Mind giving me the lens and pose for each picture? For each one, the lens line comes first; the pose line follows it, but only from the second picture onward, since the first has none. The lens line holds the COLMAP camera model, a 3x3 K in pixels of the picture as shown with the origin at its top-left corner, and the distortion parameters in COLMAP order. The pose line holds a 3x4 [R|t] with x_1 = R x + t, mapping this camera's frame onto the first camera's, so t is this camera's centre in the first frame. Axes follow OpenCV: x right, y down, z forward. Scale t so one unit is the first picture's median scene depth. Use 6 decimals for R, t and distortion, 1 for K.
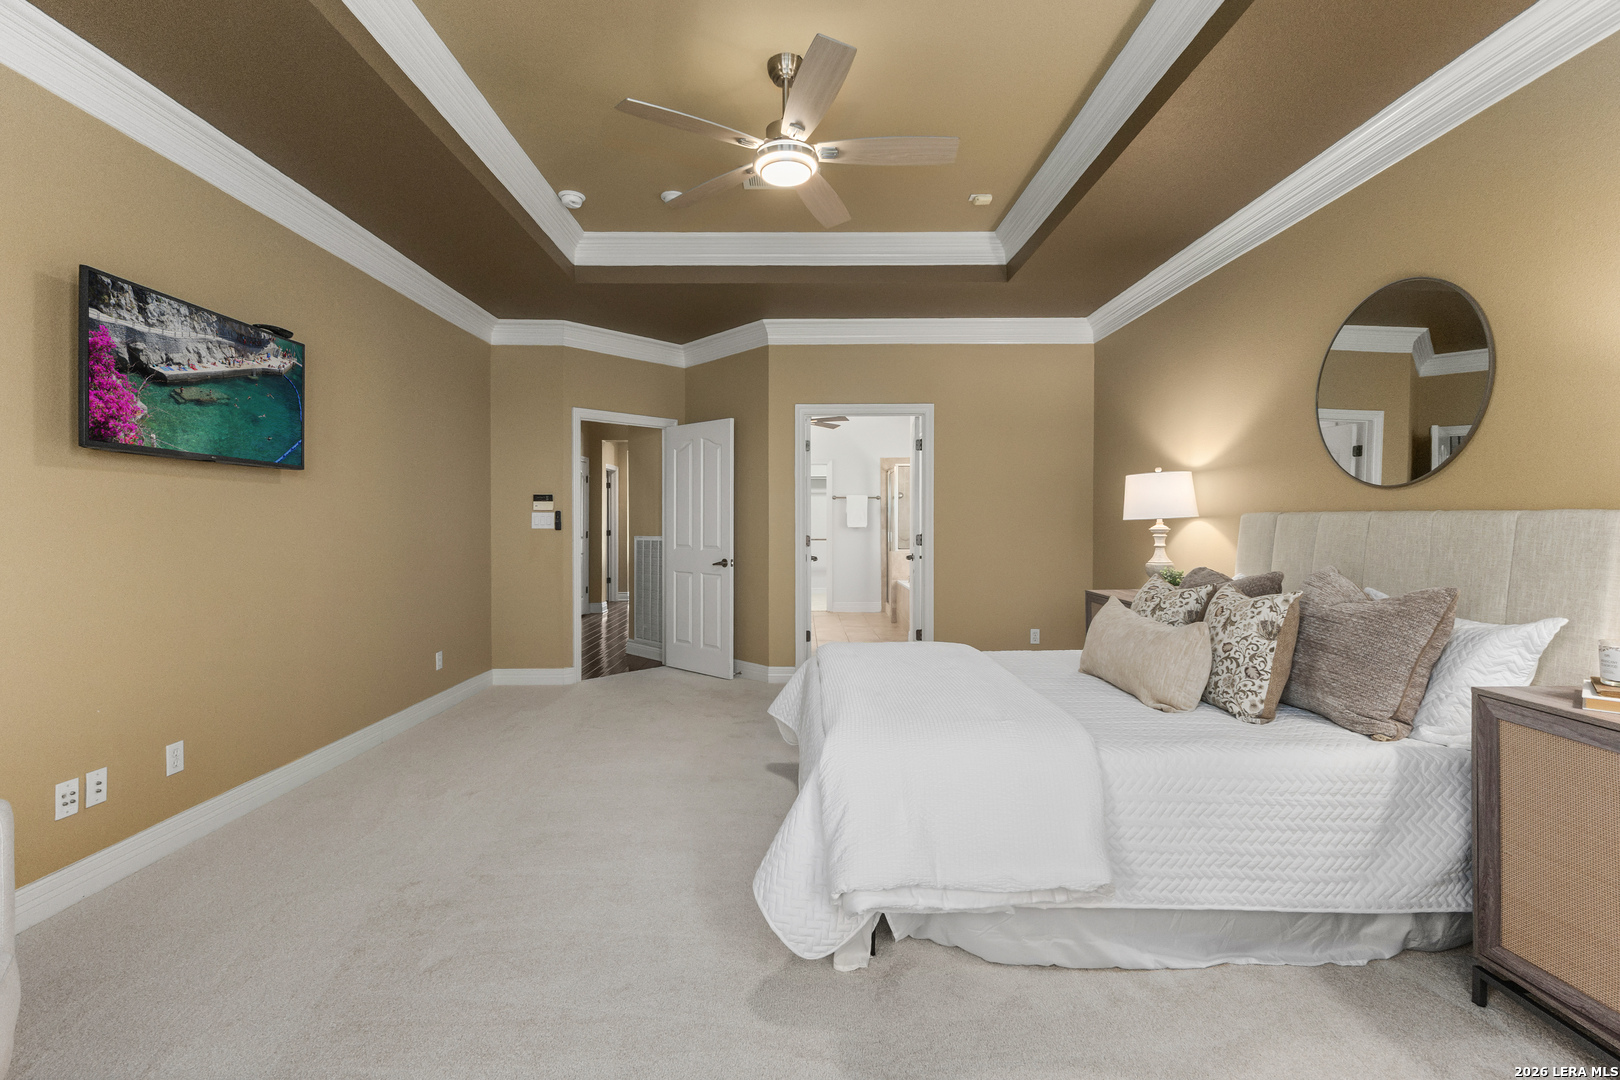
lens RADIAL K [[711.5, 0, 814.0], [0, 711.5, 551.9], [0, 0, 1]] dist [0.016201, 0.000128]
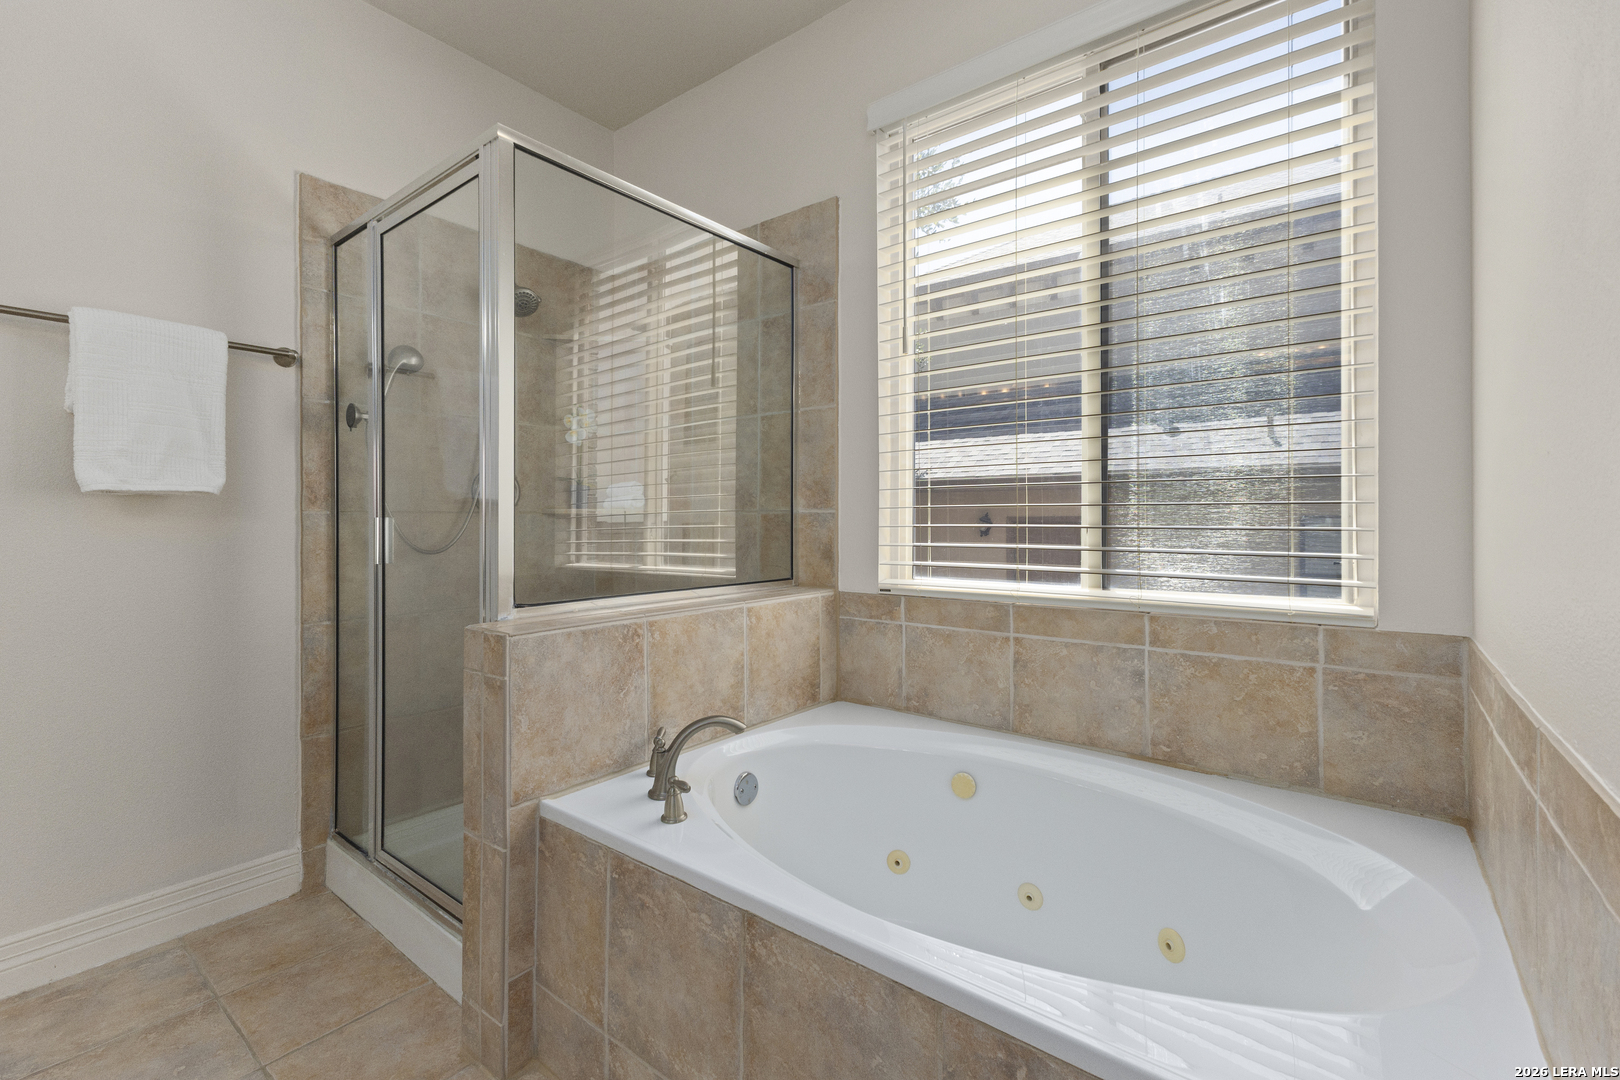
lens RADIAL K [[711.5, 0, 810.3], [0, 711.5, 534.6], [0, 0, 1]] dist [0.016201, 0.000128]
pose [[0.633655, -0.002194, 0.773613, 0.022461], [0.001997, 0.999997, 0.001200, -0.022472], [-0.773614, 0.000784, 0.633657, 0.741084]]
